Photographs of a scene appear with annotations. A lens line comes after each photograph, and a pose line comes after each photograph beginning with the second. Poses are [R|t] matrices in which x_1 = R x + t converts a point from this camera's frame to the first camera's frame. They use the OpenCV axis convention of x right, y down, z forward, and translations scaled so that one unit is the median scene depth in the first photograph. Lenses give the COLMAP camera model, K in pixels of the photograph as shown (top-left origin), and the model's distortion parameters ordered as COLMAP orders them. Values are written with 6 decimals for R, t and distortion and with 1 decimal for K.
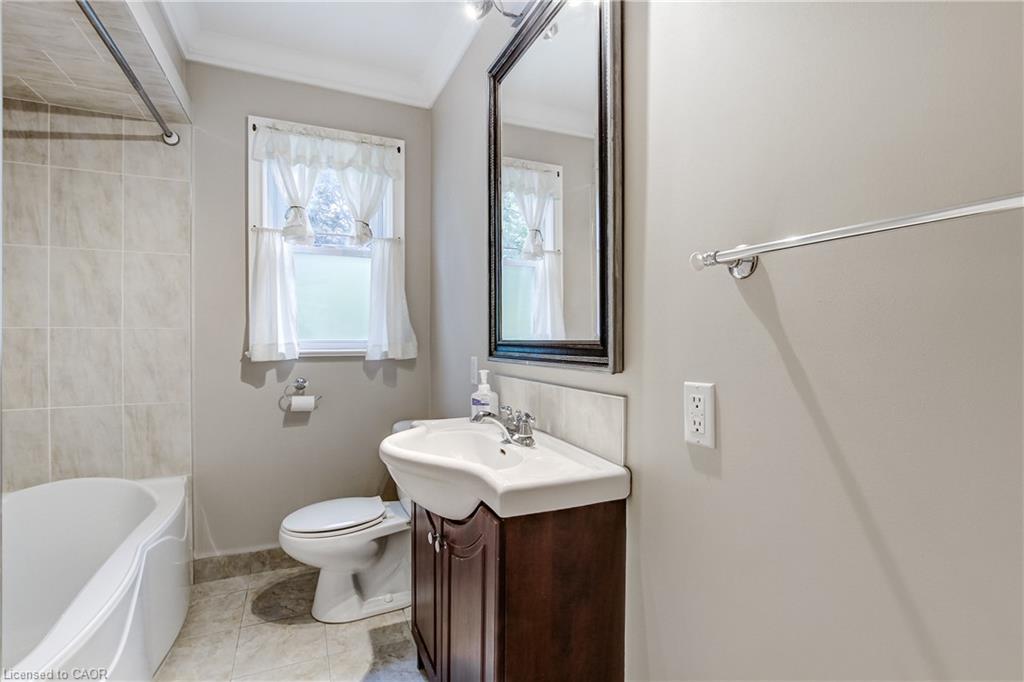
lens RADIAL K [[482.2, 0, 511.6], [0, 482.2, 335.6], [0, 0, 1]] dist [-0.006511, 0.001014]
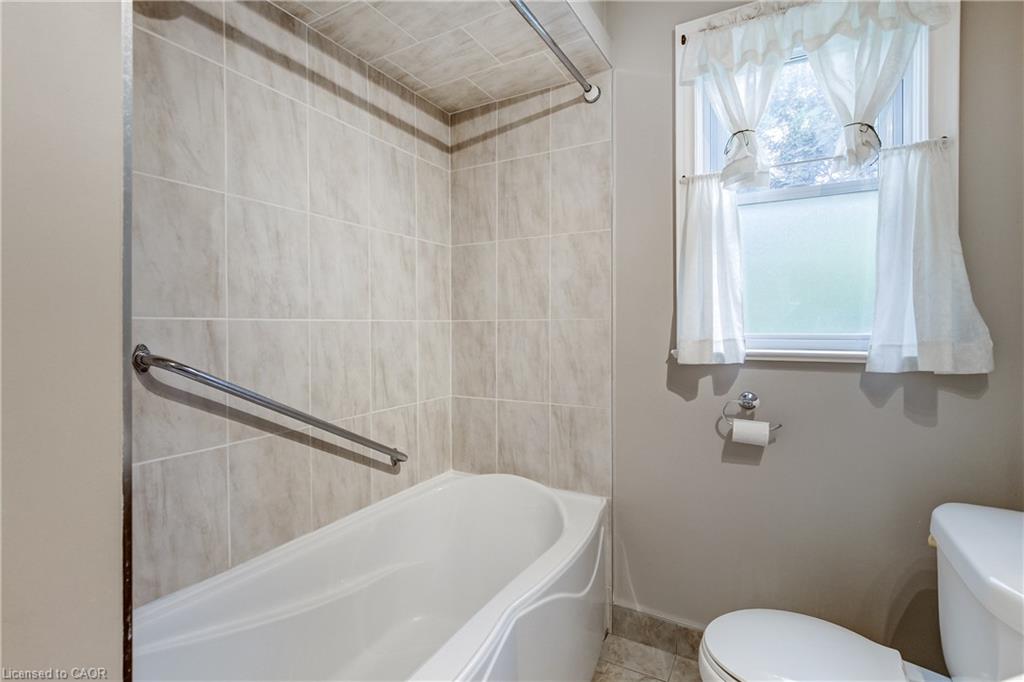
lens RADIAL K [[482.2, 0, 510.0], [0, 482.2, 332.2], [0, 0, 1]] dist [-0.006511, 0.001014]
pose [[0.591784, 0.003868, -0.806087, -0.108136], [-0.001072, 0.999991, 0.004011, 0.003987], [0.806096, -0.001510, 0.591783, 0.371382]]
